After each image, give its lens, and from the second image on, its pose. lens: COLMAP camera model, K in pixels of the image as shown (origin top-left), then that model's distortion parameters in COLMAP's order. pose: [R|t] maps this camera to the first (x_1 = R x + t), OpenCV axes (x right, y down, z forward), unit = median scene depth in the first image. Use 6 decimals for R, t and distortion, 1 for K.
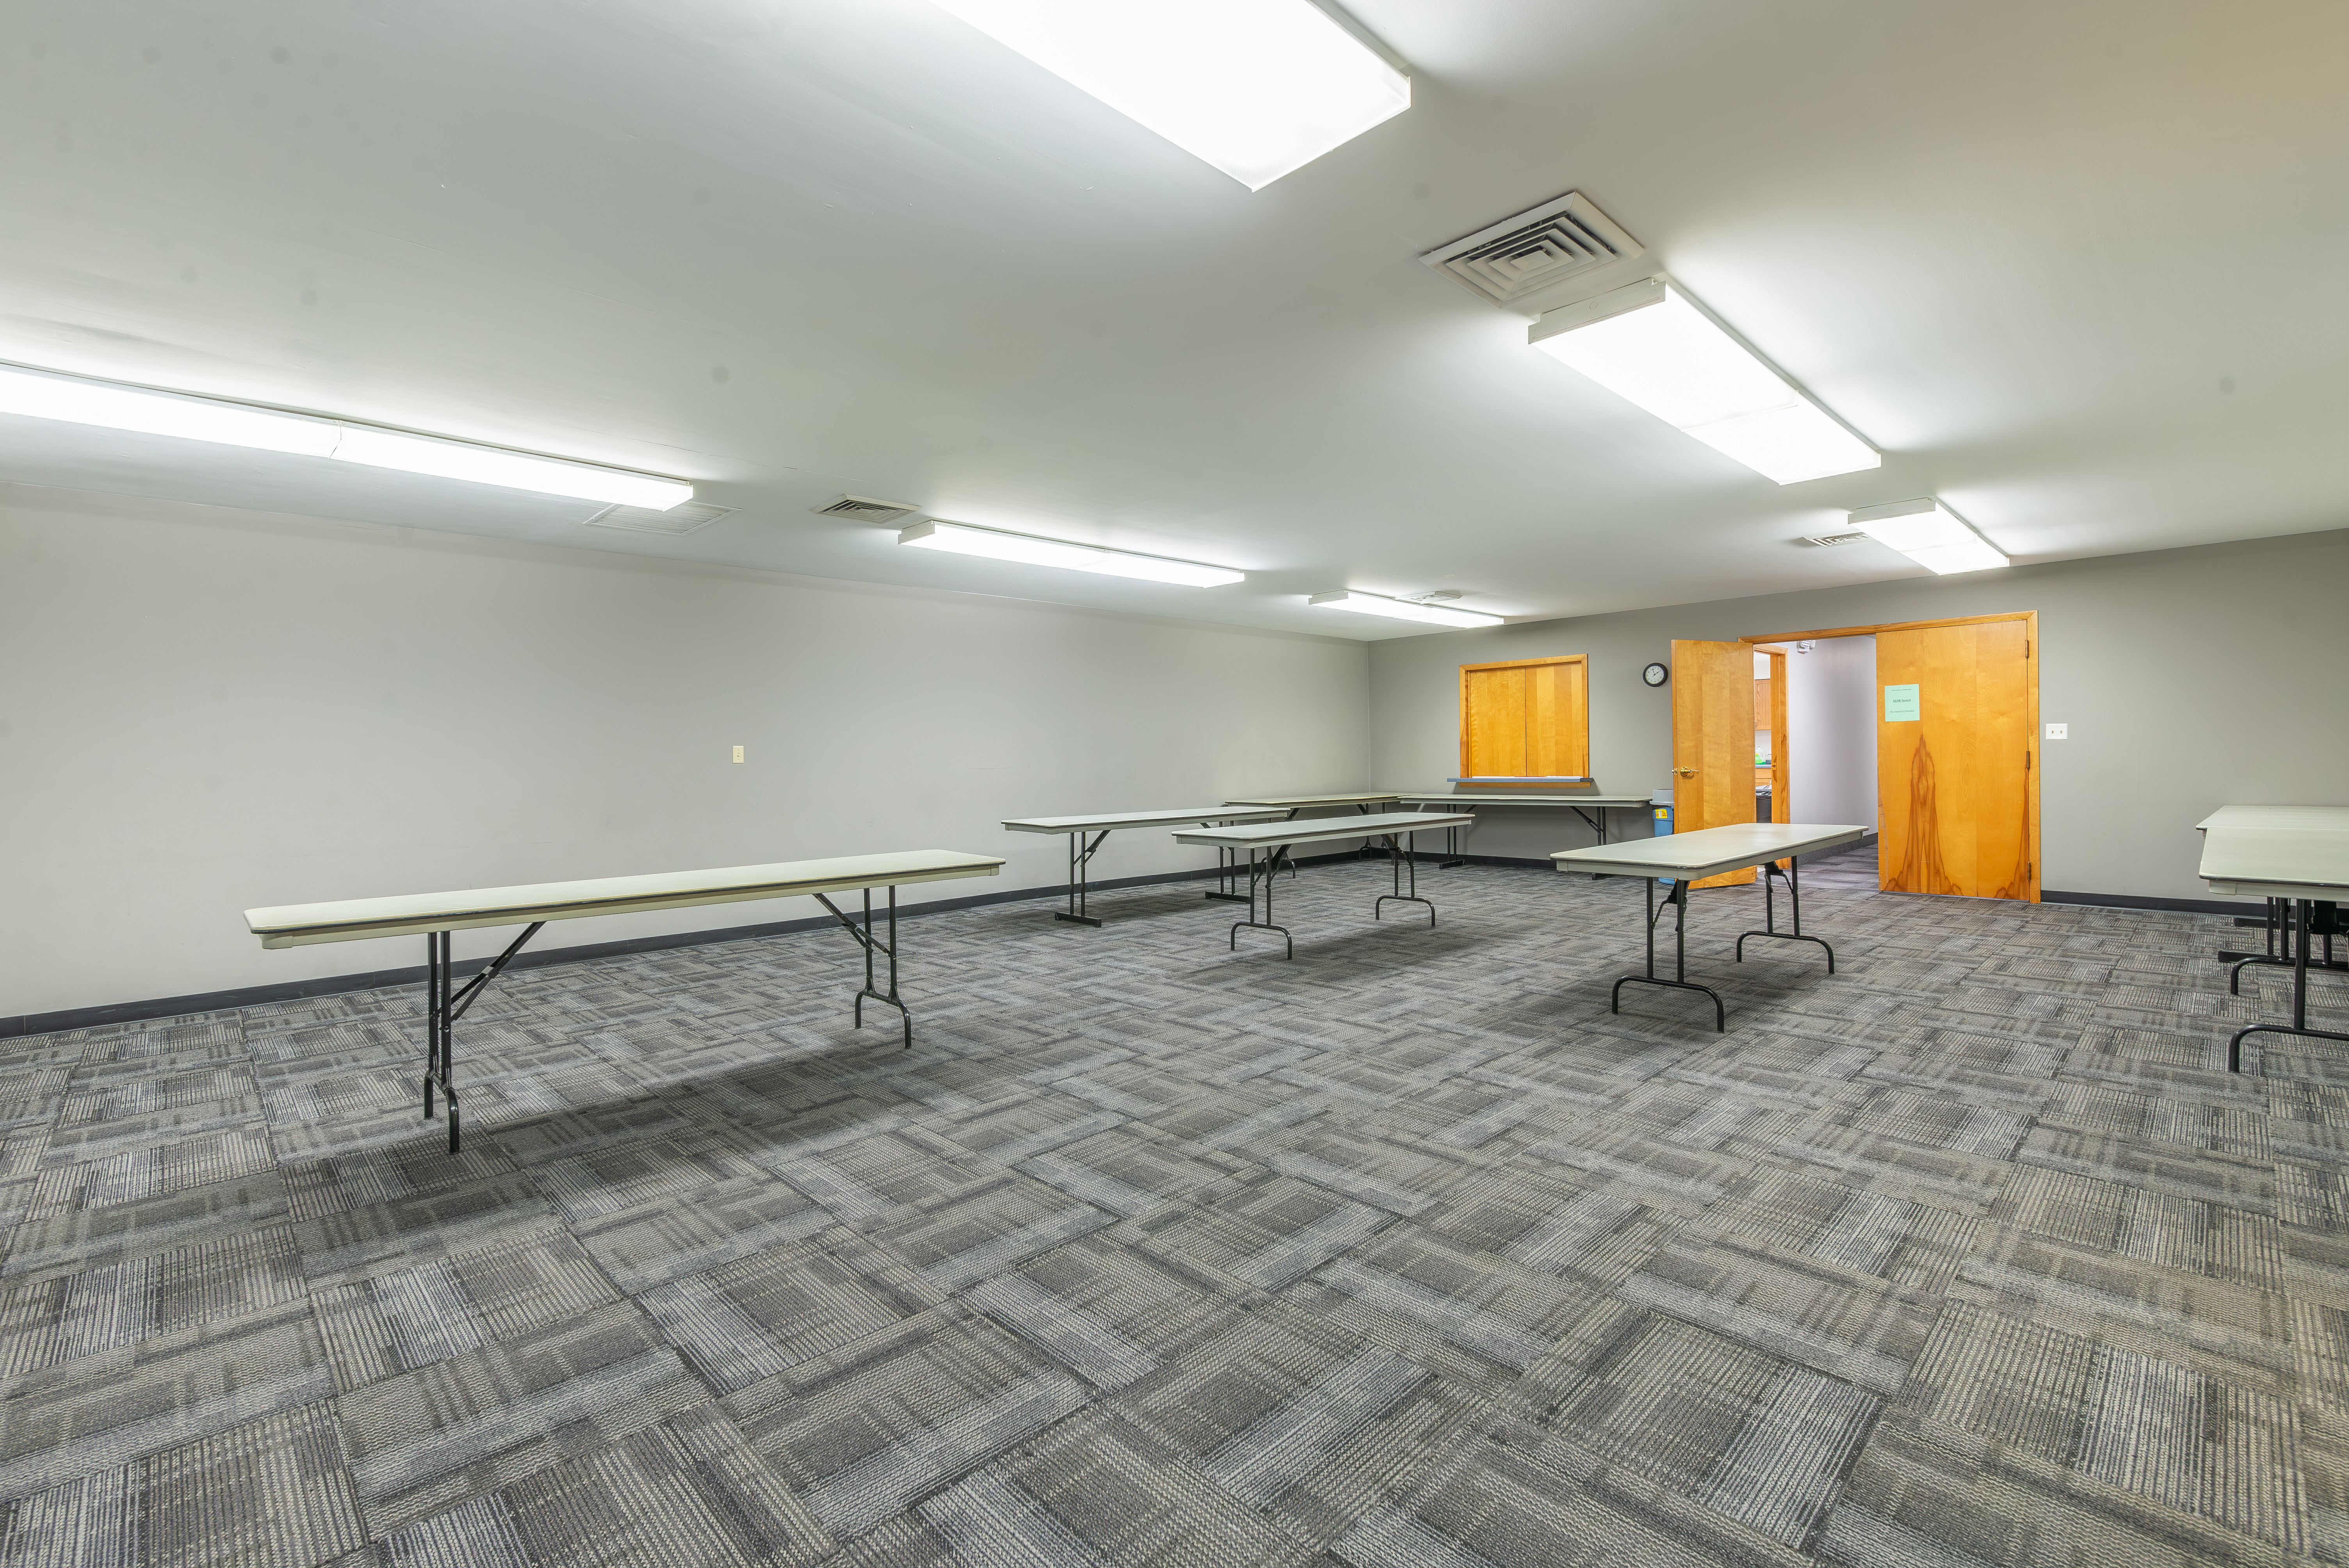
lens RADIAL K [[1031.3, 0, 1159.8], [0, 1031.3, 770.1], [0, 0, 1]] dist [-0.001195, 0.001091]
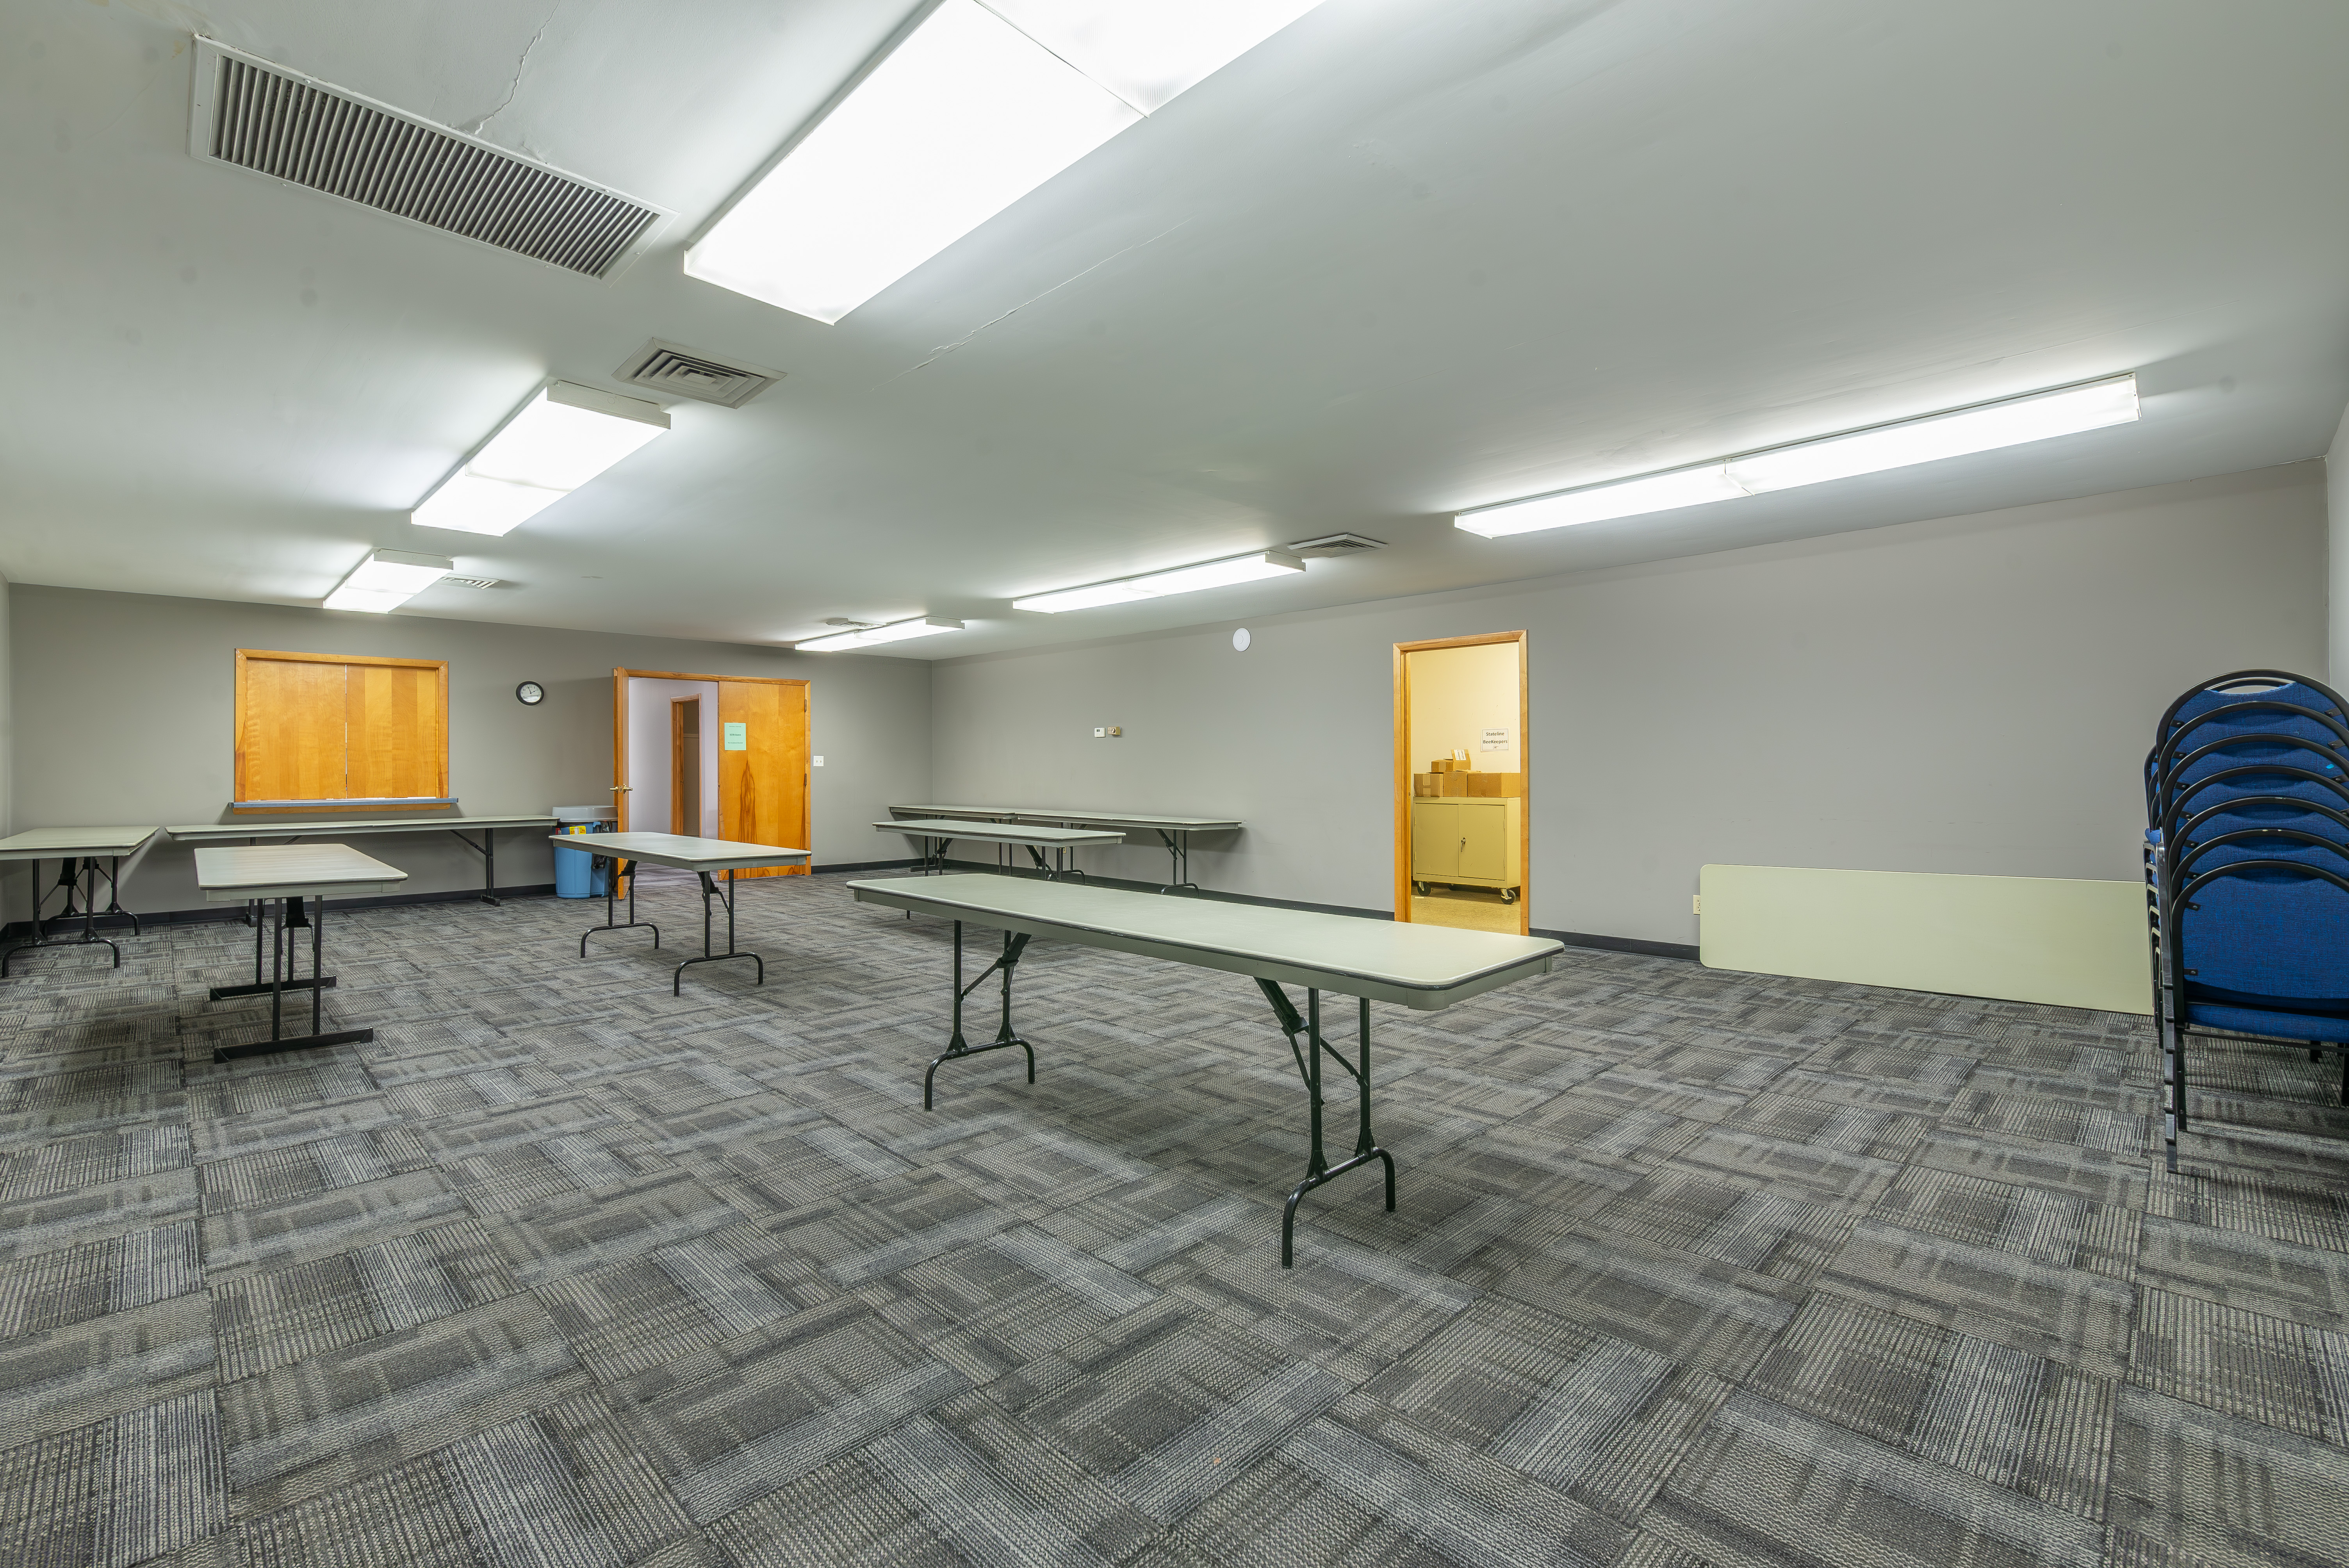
lens RADIAL K [[1031.3, 0, 1159.8], [0, 1031.3, 777.4], [0, 0, 1]] dist [-0.001195, 0.001091]
pose [[-0.020810, 0.007914, 0.999752, -1.864708], [0.011221, 0.999908, -0.007682, 0.011962], [-0.999720, 0.011059, -0.020897, 1.449554]]
